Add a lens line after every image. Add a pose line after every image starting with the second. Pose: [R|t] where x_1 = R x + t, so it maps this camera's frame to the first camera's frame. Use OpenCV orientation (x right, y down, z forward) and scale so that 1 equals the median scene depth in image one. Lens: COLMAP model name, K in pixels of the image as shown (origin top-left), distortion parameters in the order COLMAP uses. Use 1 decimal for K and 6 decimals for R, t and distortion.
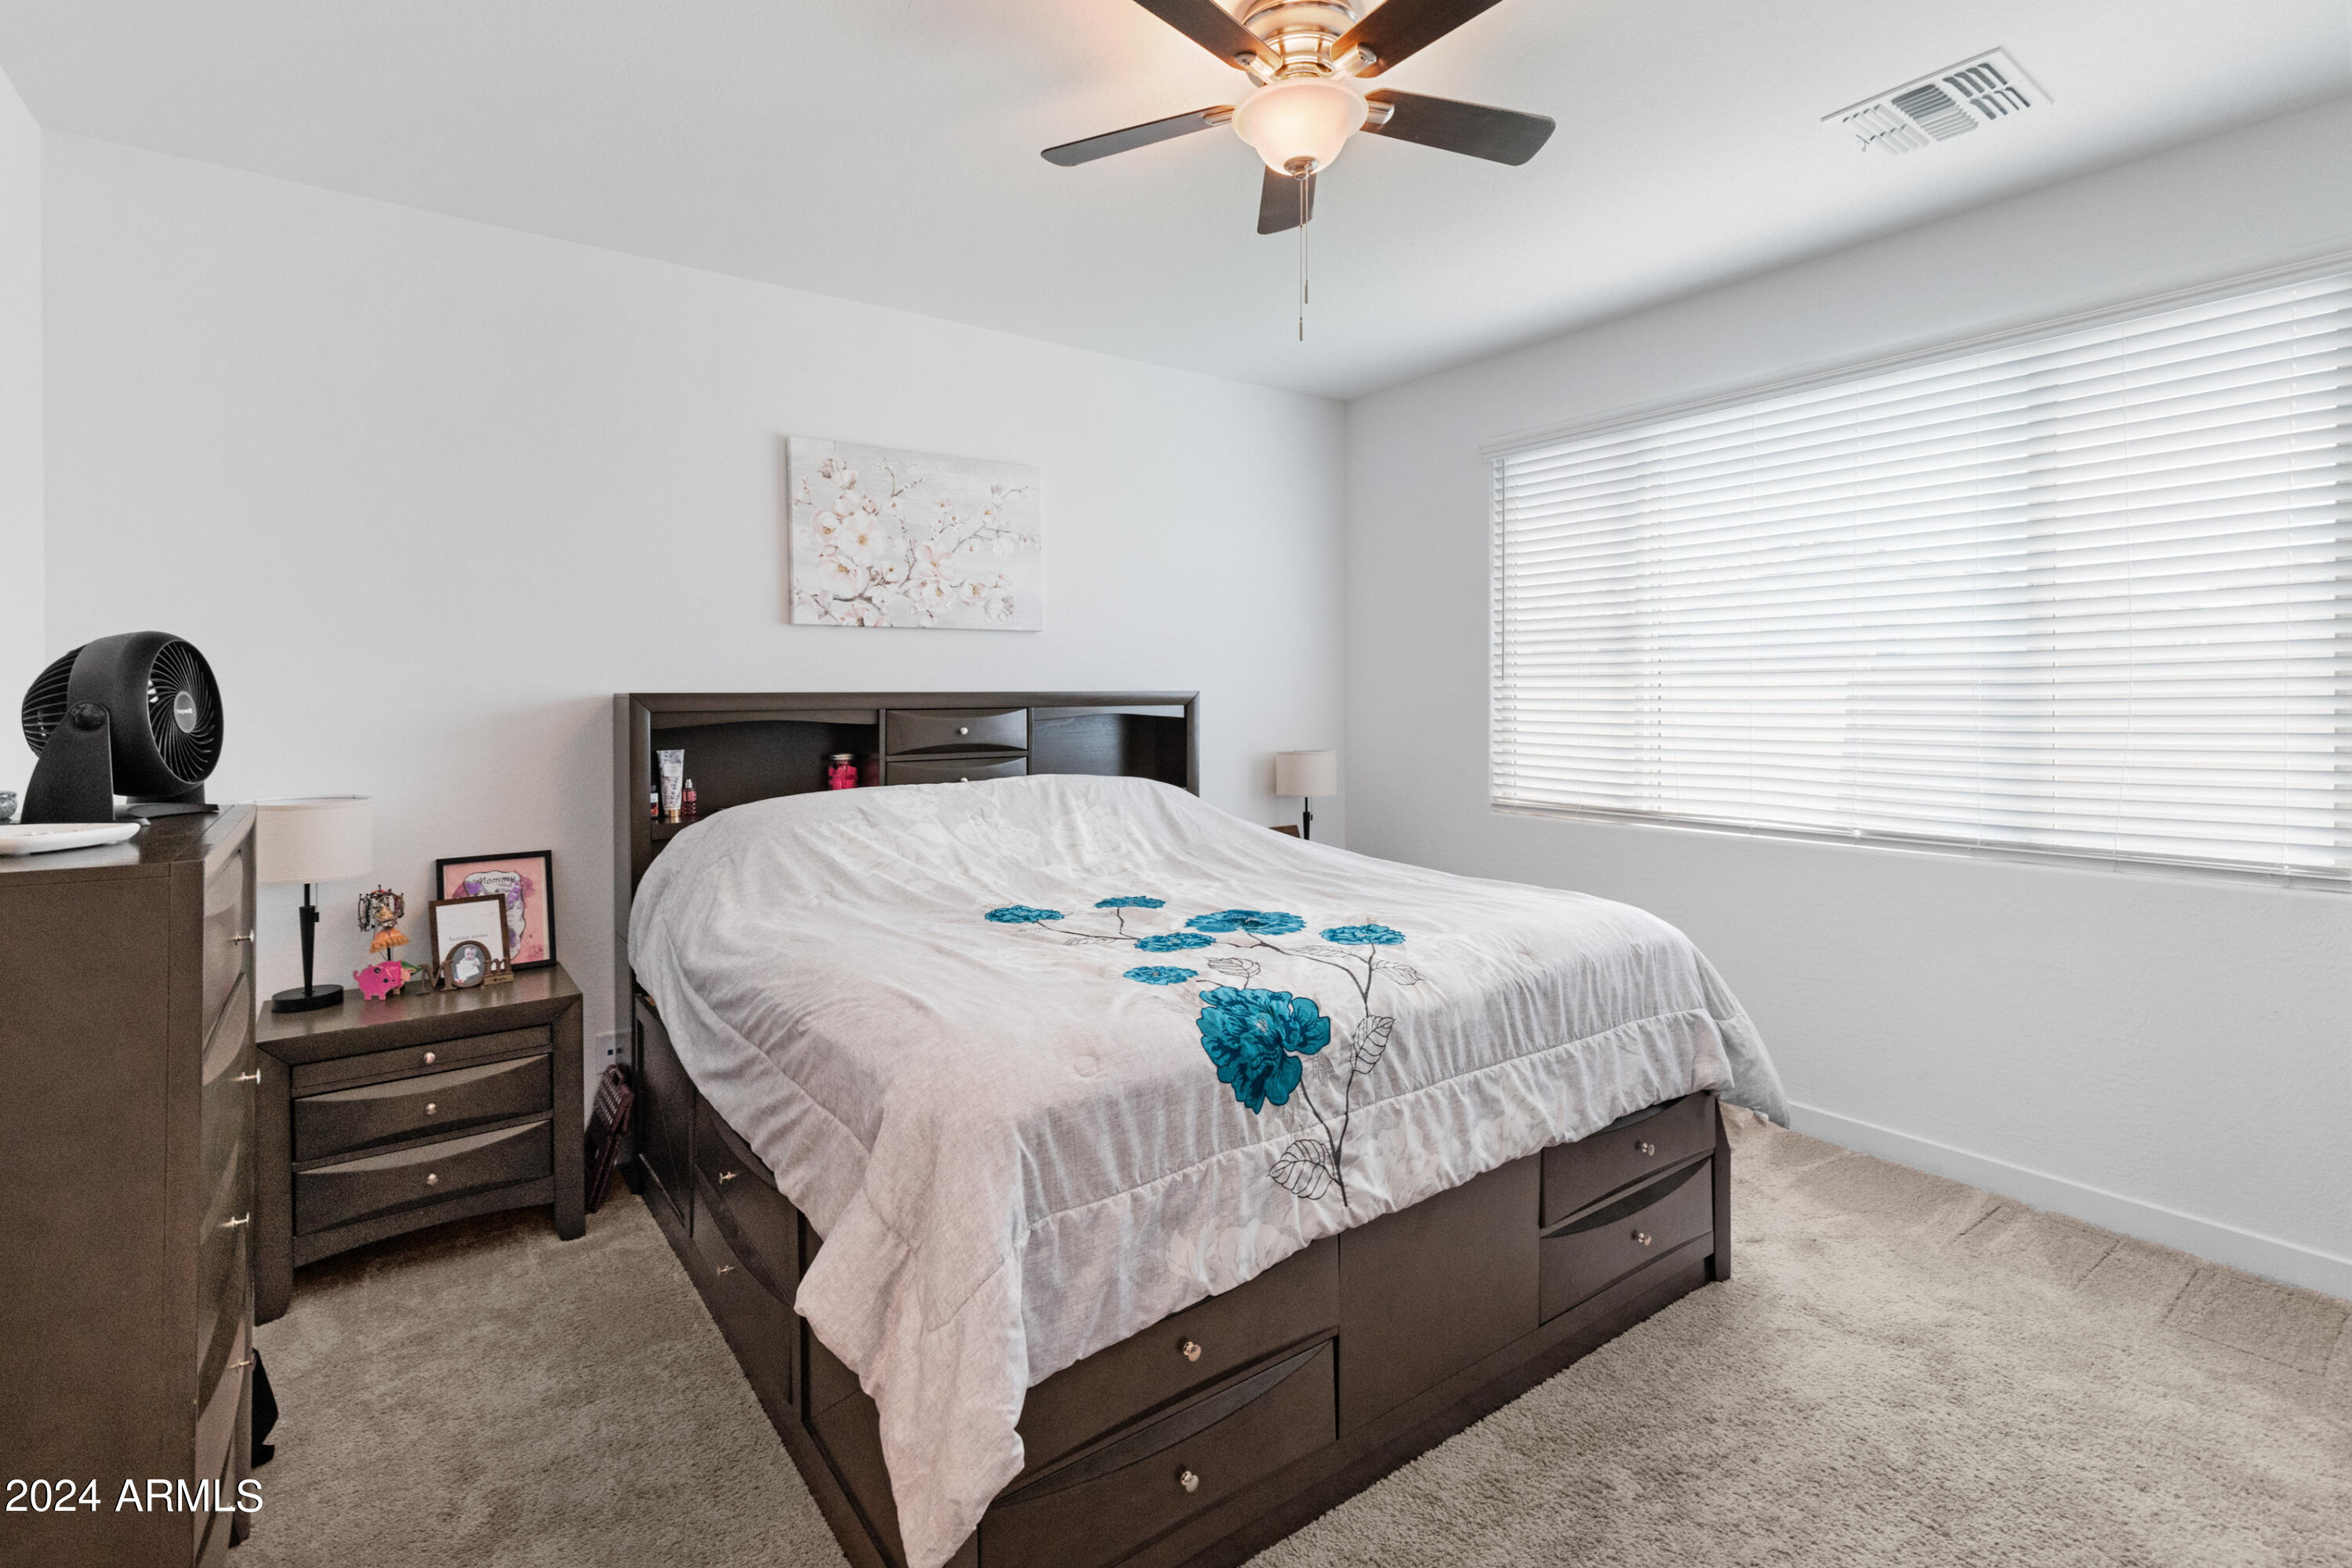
lens RADIAL K [[1112.6, 0, 1166.6], [0, 1112.6, 701.4], [0, 0, 1]] dist [0.002051, -0.000777]
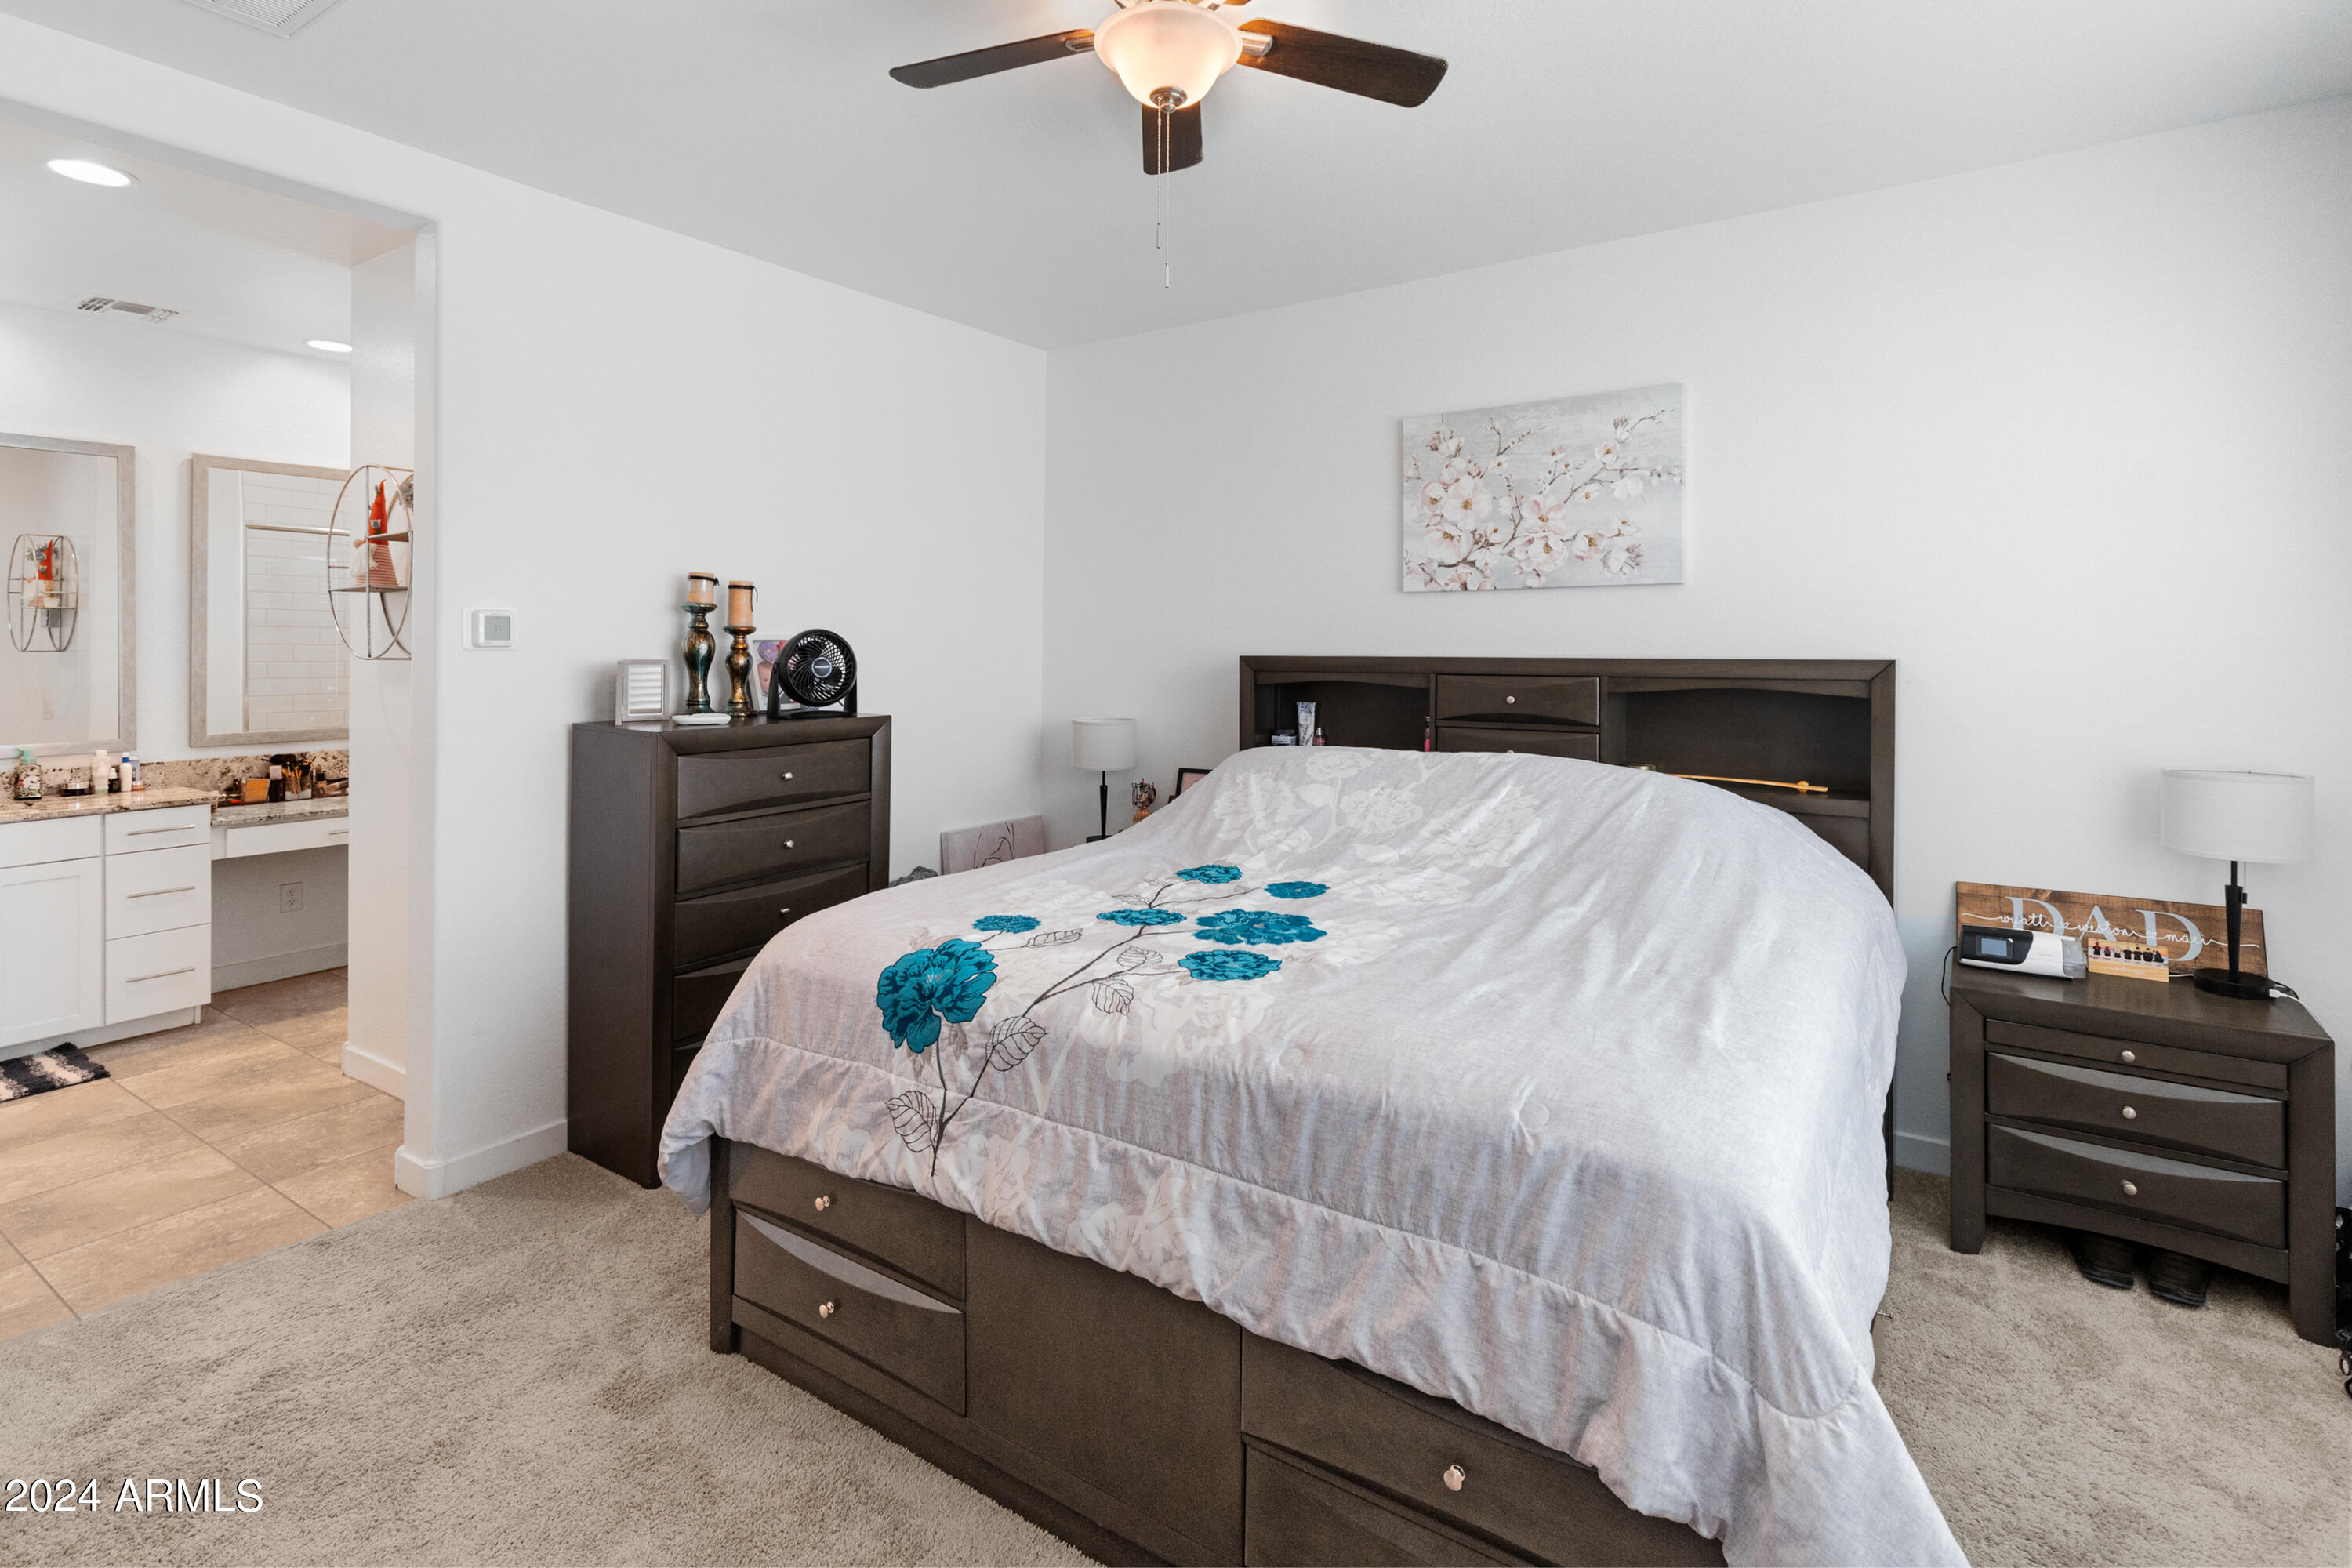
lens RADIAL K [[1092.4, 0, 1181.1], [0, 1092.4, 649.1], [0, 0, 1]] dist [0.003260, 0.000079]
pose [[0.345825, 0.007956, -0.938265, 0.588839], [-0.006020, 0.999962, 0.006260, -0.019653], [0.938280, 0.003484, 0.345860, 0.430697]]
